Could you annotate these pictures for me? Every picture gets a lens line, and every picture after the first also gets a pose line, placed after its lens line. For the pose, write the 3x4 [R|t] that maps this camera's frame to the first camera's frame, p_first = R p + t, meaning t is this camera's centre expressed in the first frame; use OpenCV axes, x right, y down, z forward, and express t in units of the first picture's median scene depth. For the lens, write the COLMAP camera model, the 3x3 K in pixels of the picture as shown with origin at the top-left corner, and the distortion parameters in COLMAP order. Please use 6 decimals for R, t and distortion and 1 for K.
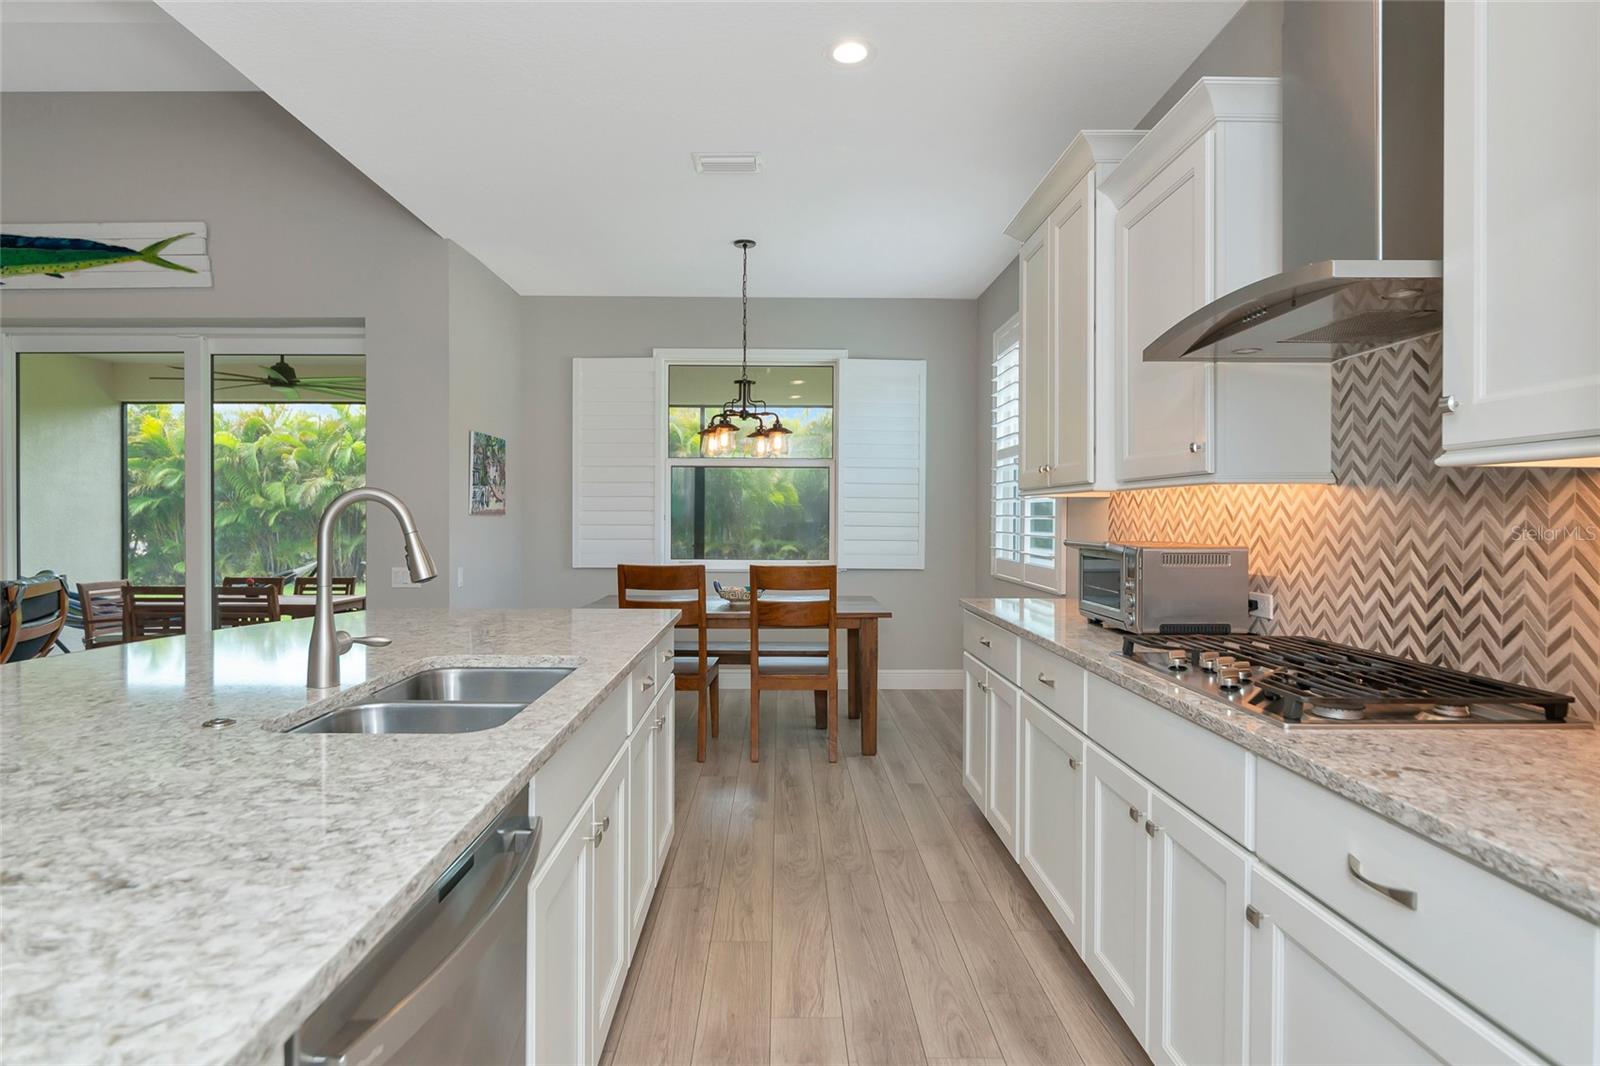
lens RADIAL K [[857.1, 0, 779.1], [0, 857.1, 522.2], [0, 0, 1]] dist [-0.001977, -0.005400]
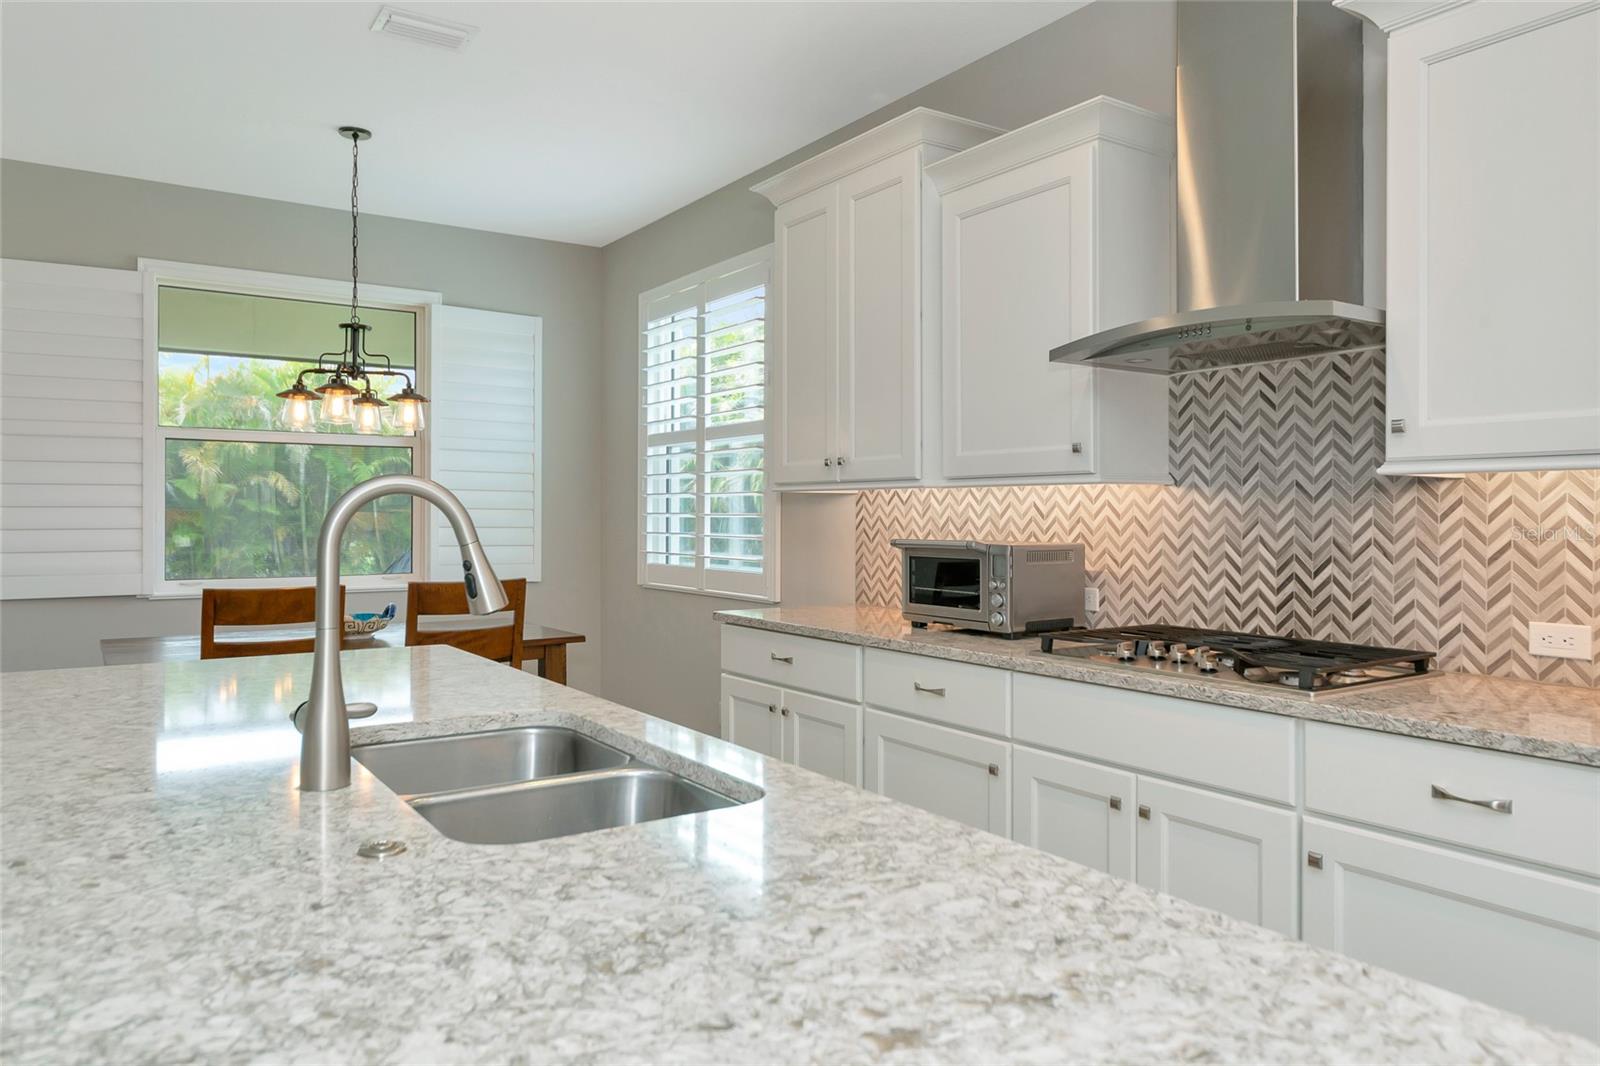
lens RADIAL K [[1079.7, 0, 802.2], [0, 1079.7, 514.6], [0, 0, 1]] dist [0.006559, -0.001546]
pose [[0.829216, -0.002882, 0.558921, -0.561997], [0.006162, 0.999973, -0.003985, -0.004019], [-0.558895, 0.006748, 0.829211, 0.113695]]
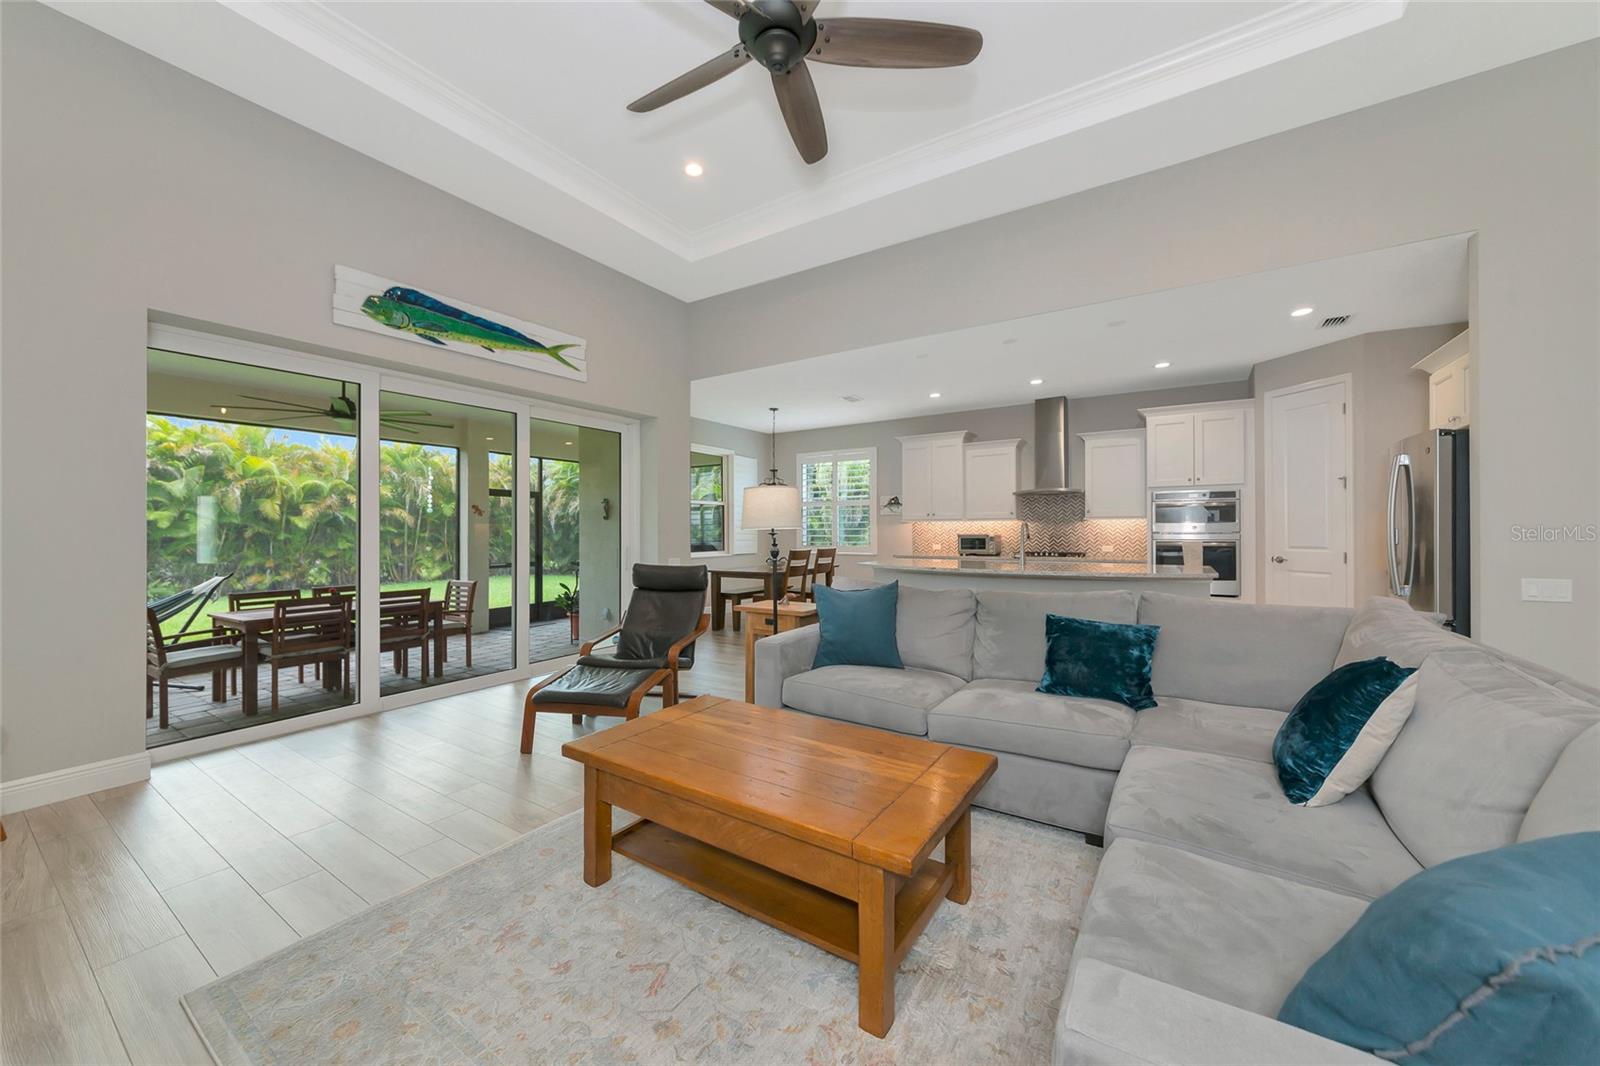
lens RADIAL K [[576.3, 0, 797.0], [0, 576.3, 533.3], [0, 0, 1]] dist [0.003372, 0.000801]
pose [[0.545037, -0.012300, 0.838322, -3.085842], [0.014237, 0.999884, 0.005414, -0.008698], [-0.838291, 0.008984, 0.545149, 0.276029]]
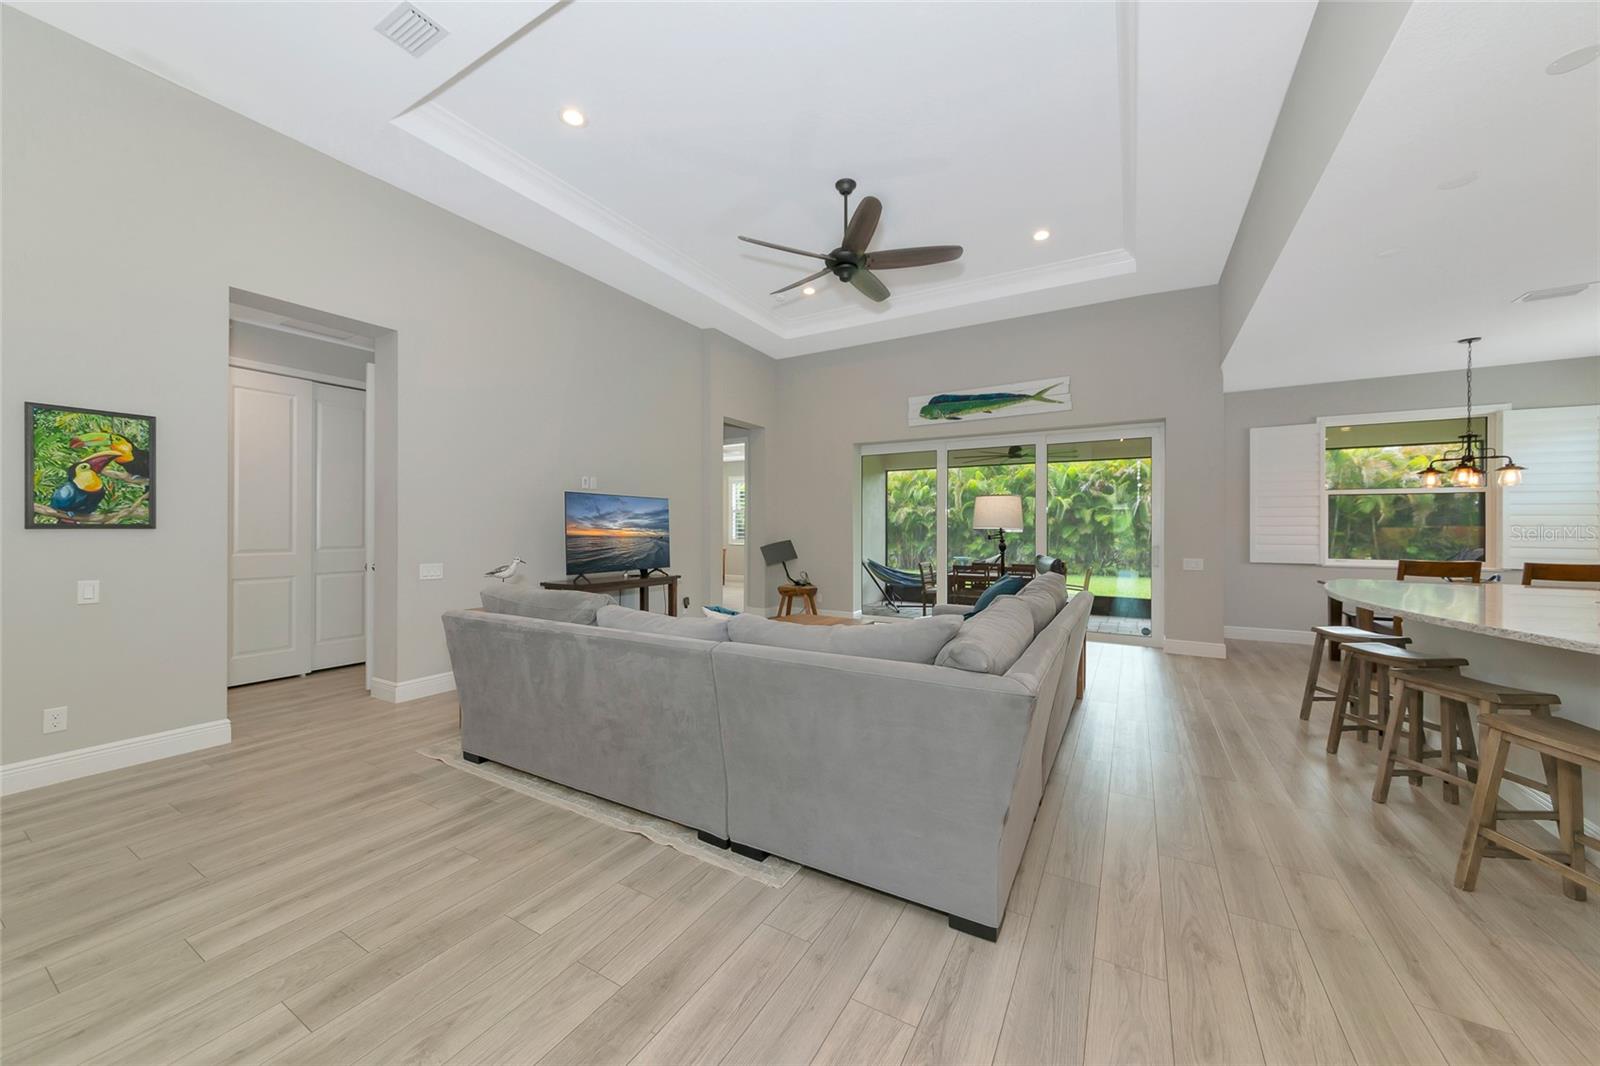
lens RADIAL K [[576.3, 0, 797.0], [0, 576.3, 528.7], [0, 0, 1]] dist [0.003372, 0.000801]
pose [[0.865385, -0.001423, -0.501106, -1.270800], [-0.003580, 0.999953, -0.009022, 0.012626], [0.501095, 0.009601, 0.865339, -0.987153]]
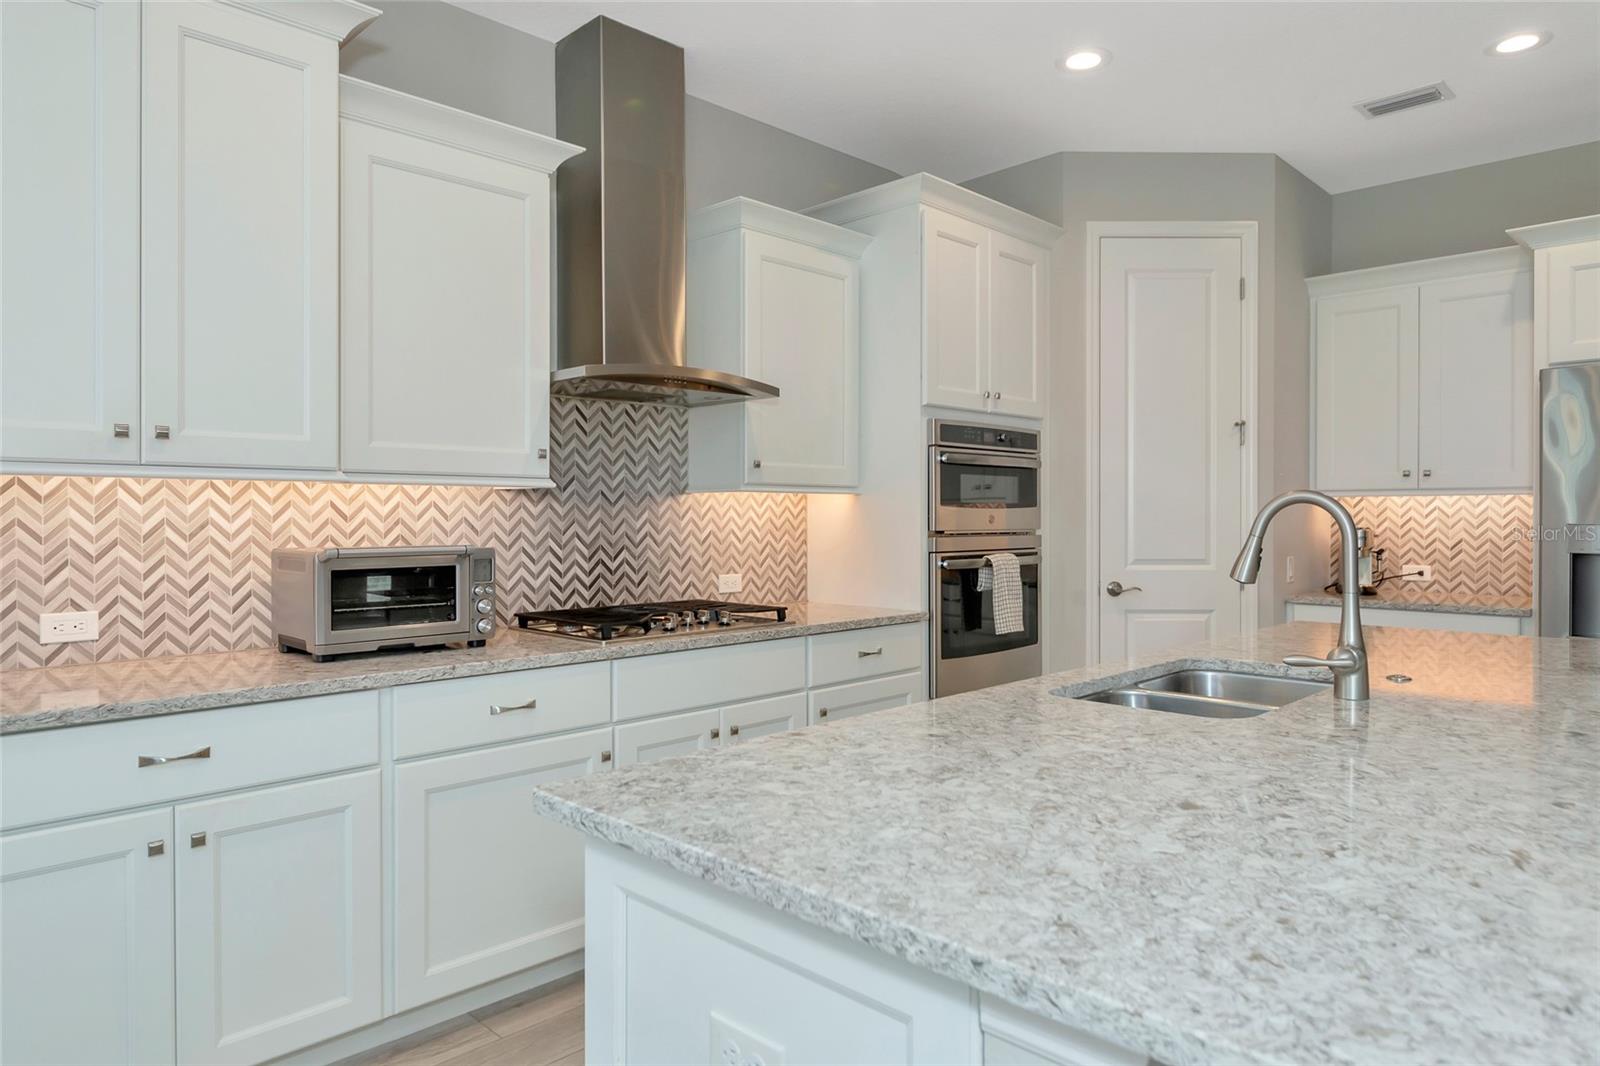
lens RADIAL K [[998.1, 0, 788.9], [0, 998.1, 519.9], [0, 0, 1]] dist [0.003821, 0.002650]
pose [[-0.704607, -0.005493, 0.709577, -0.715498], [0.003913, 0.999925, 0.011626, -0.016481], [-0.709587, 0.010969, -0.704532, 1.828528]]
